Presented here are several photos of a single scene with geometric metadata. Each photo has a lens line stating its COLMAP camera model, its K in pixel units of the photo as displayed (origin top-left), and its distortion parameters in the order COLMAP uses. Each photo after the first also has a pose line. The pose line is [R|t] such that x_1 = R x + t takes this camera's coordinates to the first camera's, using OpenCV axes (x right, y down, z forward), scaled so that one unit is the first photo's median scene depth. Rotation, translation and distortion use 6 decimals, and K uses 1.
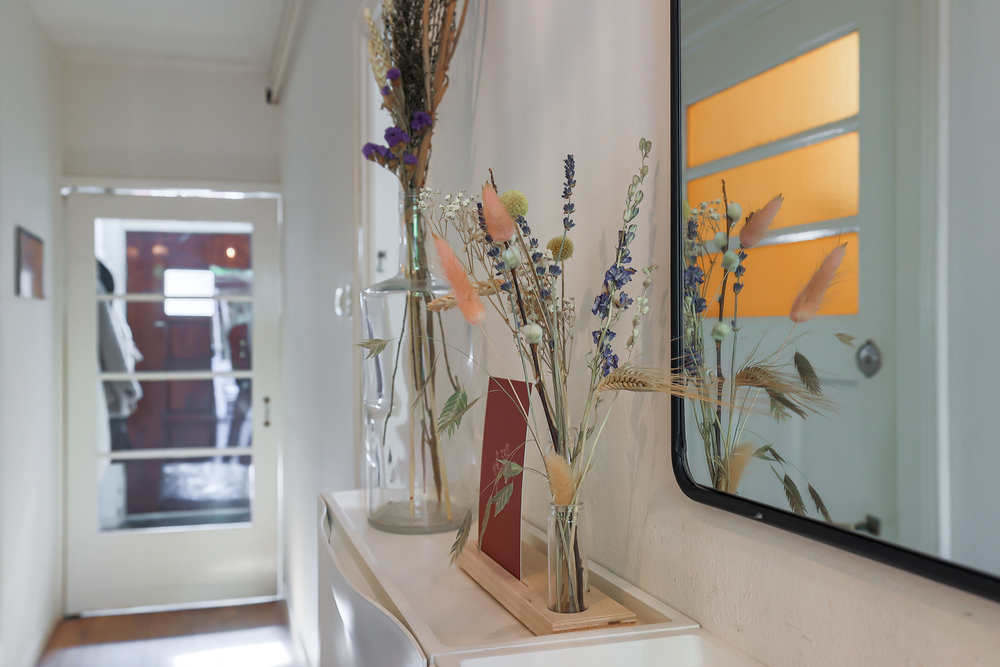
lens RADIAL K [[894.4, 0, 499.3], [0, 894.4, 332.8], [0, 0, 1]] dist [0.019318, 0.006106]
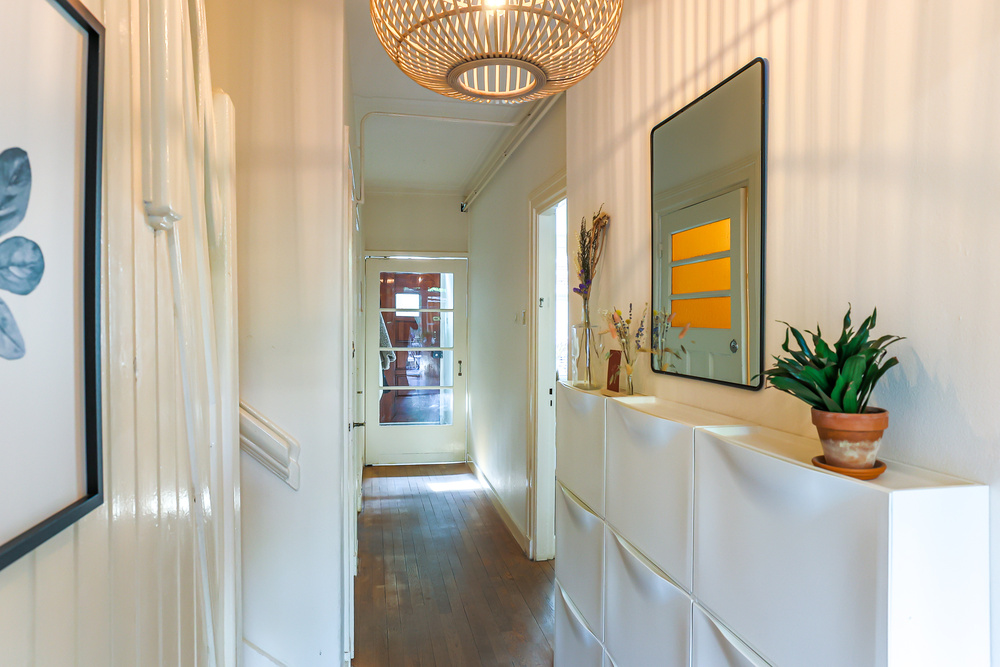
lens RADIAL K [[597.0, 0, 495.2], [0, 597.0, 330.4], [0, 0, 1]] dist [0.001154, 0.000688]
pose [[0.993935, 0.010334, -0.109483, -0.291049], [-0.009071, 0.999887, 0.012027, -0.084887], [0.109595, -0.010961, 0.993916, -2.253223]]
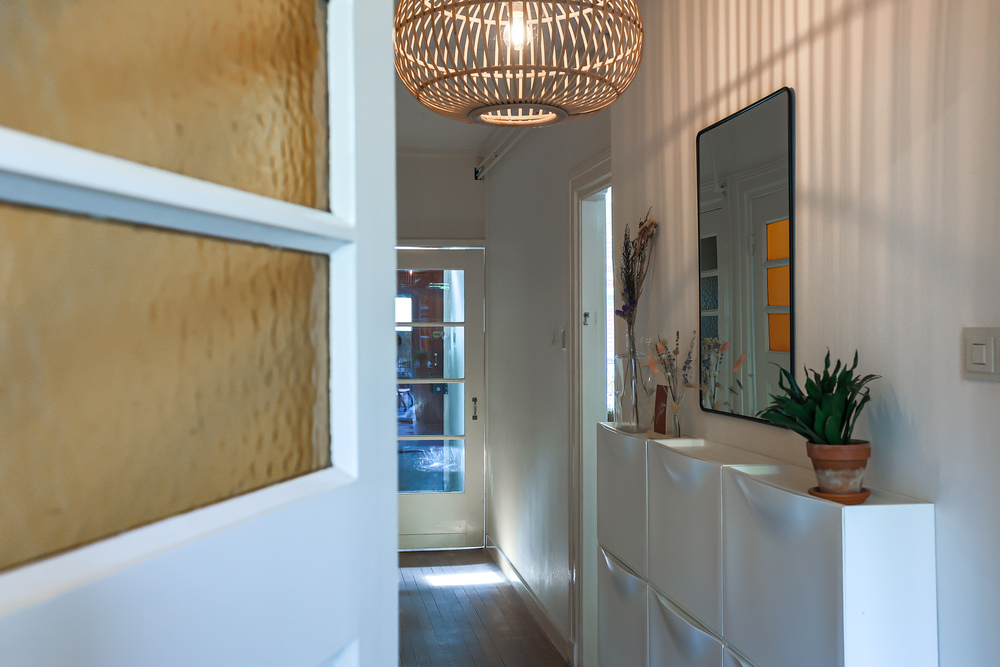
lens RADIAL K [[1009.1, 0, 491.6], [0, 1009.1, 334.1], [0, 0, 1]] dist [0.089556, 0.000000]
pose [[0.989166, 0.001936, -0.146786, -0.085635], [-0.001932, 0.999998, 0.000174, -0.182760], [0.146786, 0.000112, 0.989168, -3.737267]]
